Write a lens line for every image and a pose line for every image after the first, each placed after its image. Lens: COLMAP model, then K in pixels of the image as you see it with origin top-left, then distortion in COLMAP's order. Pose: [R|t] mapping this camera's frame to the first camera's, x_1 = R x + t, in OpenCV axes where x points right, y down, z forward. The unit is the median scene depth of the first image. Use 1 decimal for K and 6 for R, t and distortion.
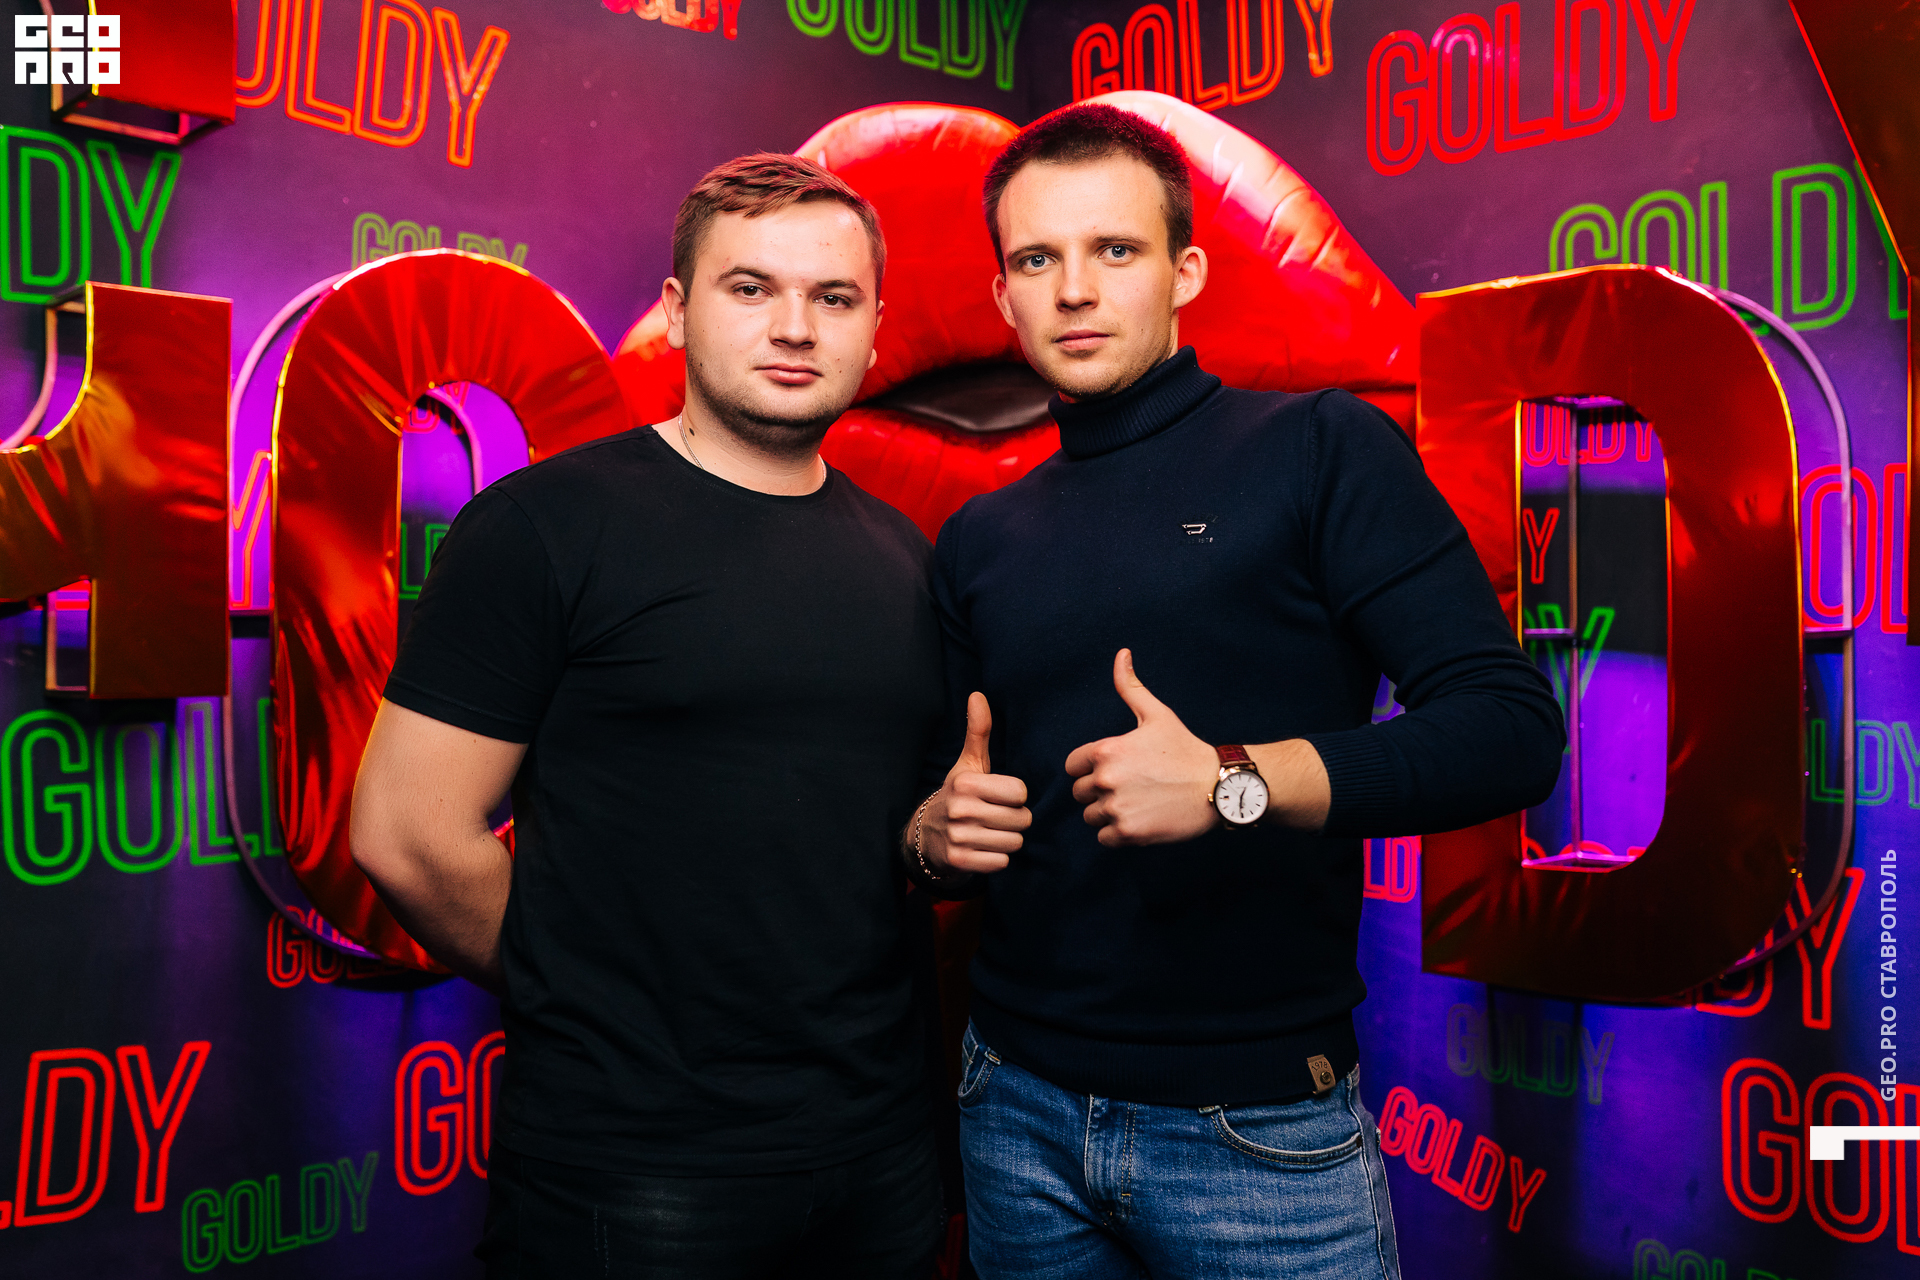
lens RADIAL K [[1884.9, 0, 960.2], [0, 1884.9, 631.2], [0, 0, 1]] dist [0.011869, 0.000000]
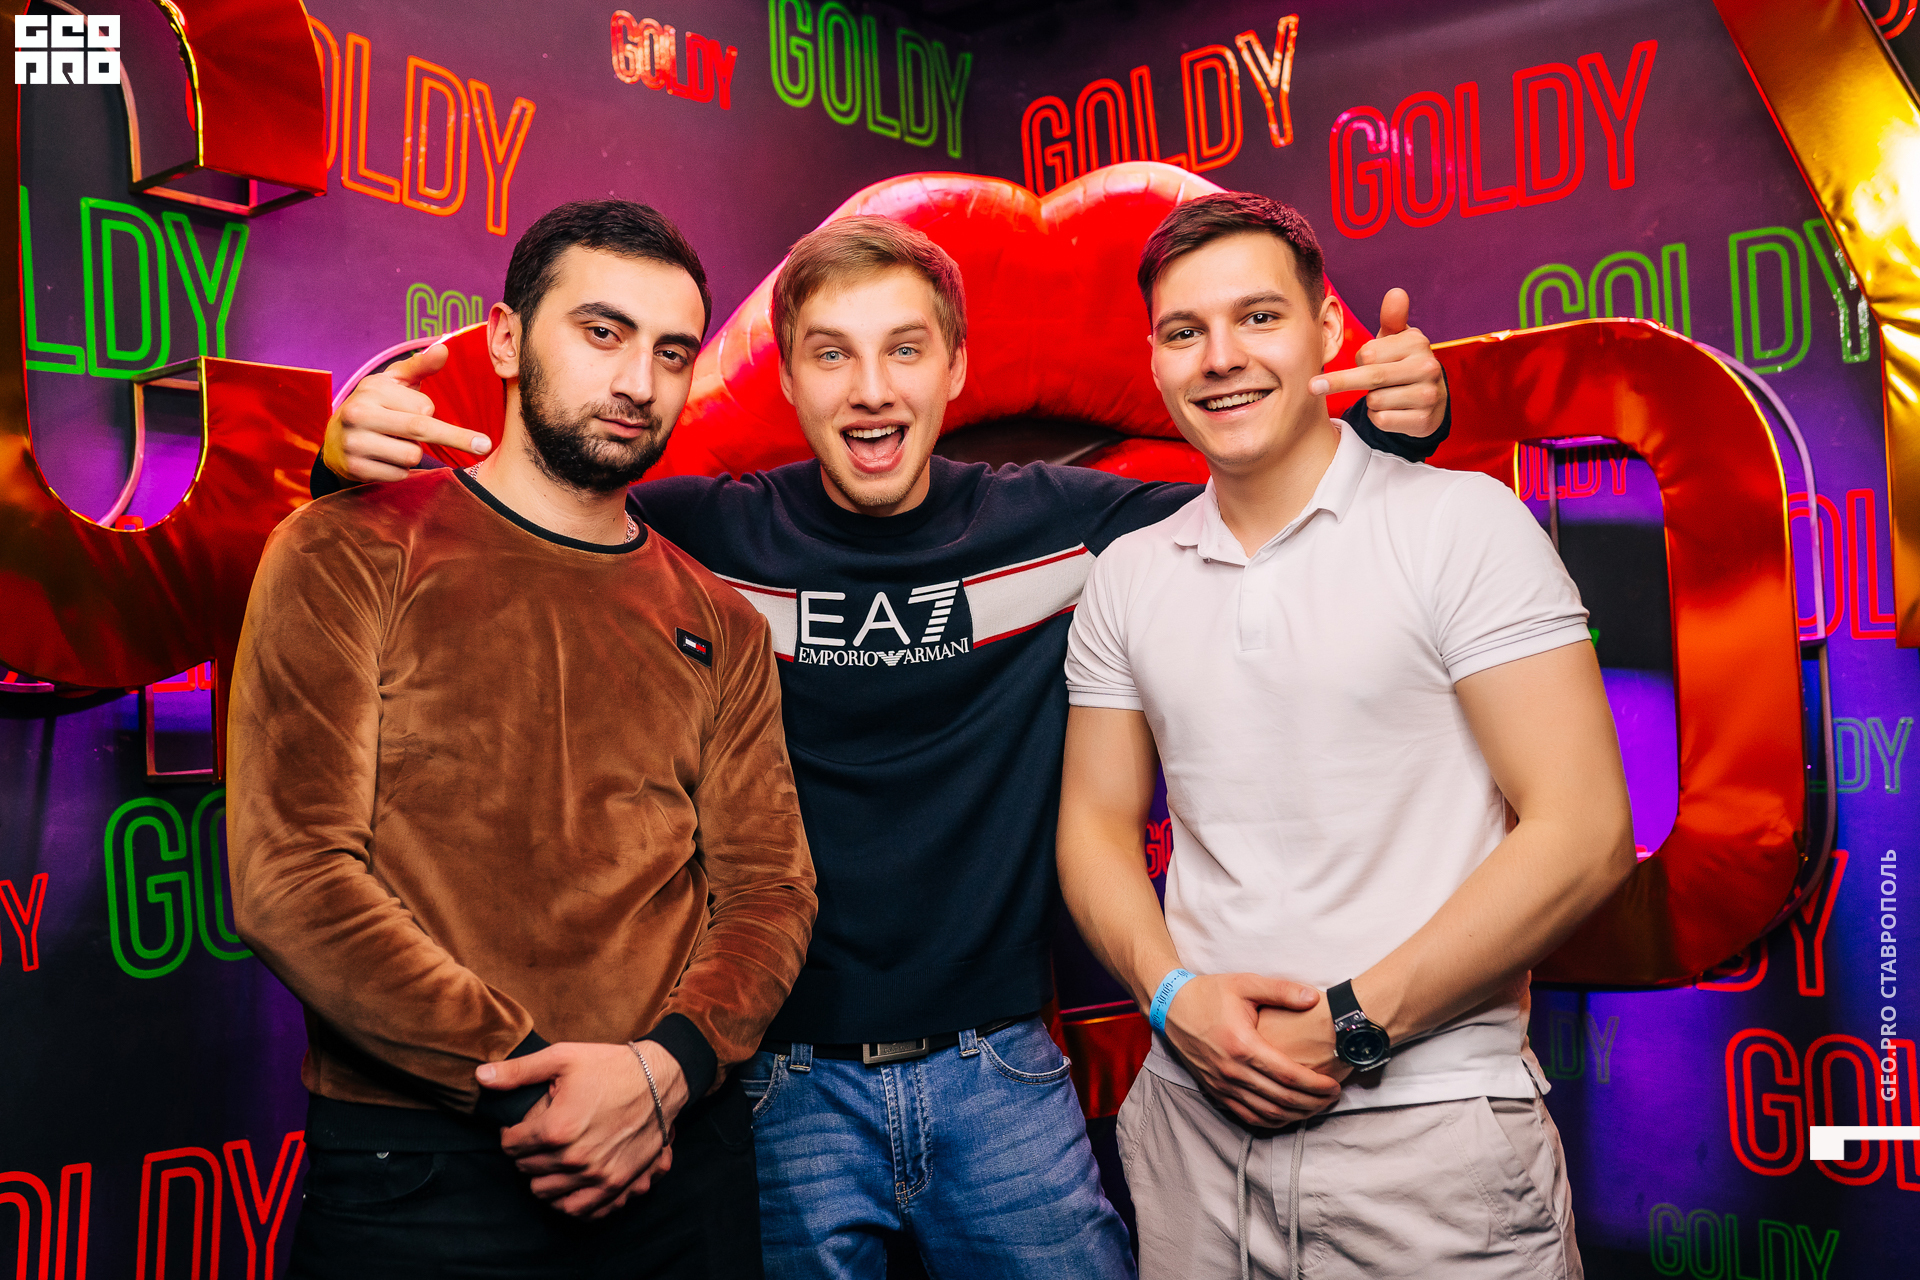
lens RADIAL K [[1884.9, 0, 956.5], [0, 1884.9, 639.3], [0, 0, 1]] dist [0.011869, 0.000000]
pose [[0.985083, -0.041277, 0.167055, -0.217593], [0.045767, 0.998685, -0.023118, 0.002302], [-0.165881, 0.030419, 0.985677, -0.022468]]
